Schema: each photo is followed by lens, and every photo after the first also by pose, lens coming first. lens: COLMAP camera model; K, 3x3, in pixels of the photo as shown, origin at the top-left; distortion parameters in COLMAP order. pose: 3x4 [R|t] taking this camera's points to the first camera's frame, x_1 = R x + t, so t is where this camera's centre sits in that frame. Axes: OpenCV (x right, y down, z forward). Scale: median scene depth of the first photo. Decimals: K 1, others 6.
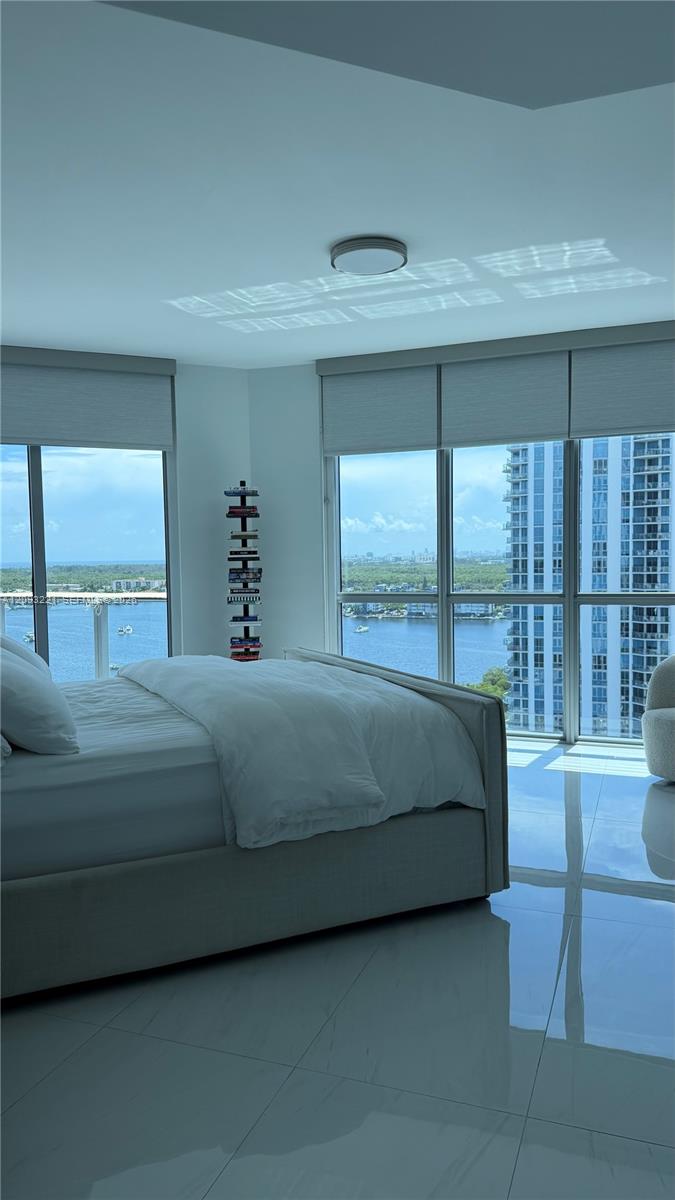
lens RADIAL K [[848.7, 0, 337.5], [0, 848.7, 600.0], [0, 0, 1]] dist [0.153497, -0.360534]
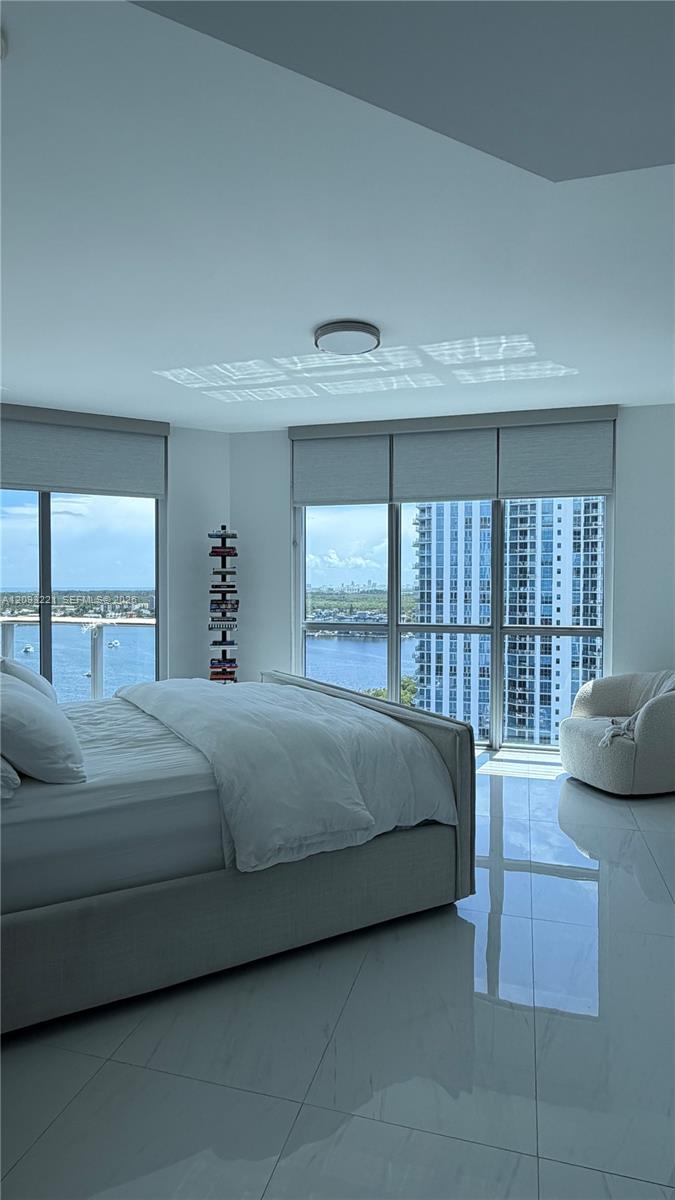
lens RADIAL K [[667.9, 0, 340.8], [0, 667.9, 614.1], [0, 0, 1]] dist [0.001507, 0.000066]
pose [[0.995945, 0.015672, 0.088589, -0.030853], [-0.014714, 0.999826, -0.011448, -0.009879], [-0.088753, 0.010098, 0.996003, 0.075900]]
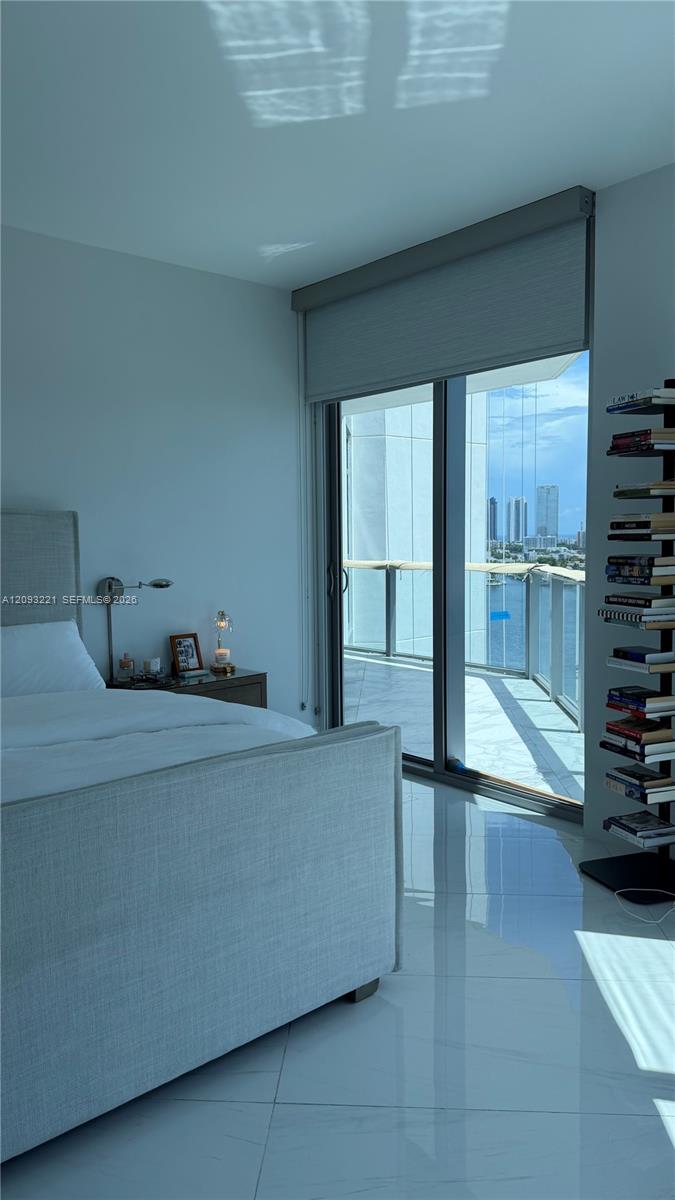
lens RADIAL K [[870.9, 0, 337.5], [0, 870.9, 600.0], [0, 0, 1]] dist [-0.002047, -0.000732]
pose [[0.283247, 0.076617, -0.955982, 0.446264], [-0.041617, 0.996847, 0.067561, -0.051205], [0.958144, 0.020649, 0.285542, 0.900966]]
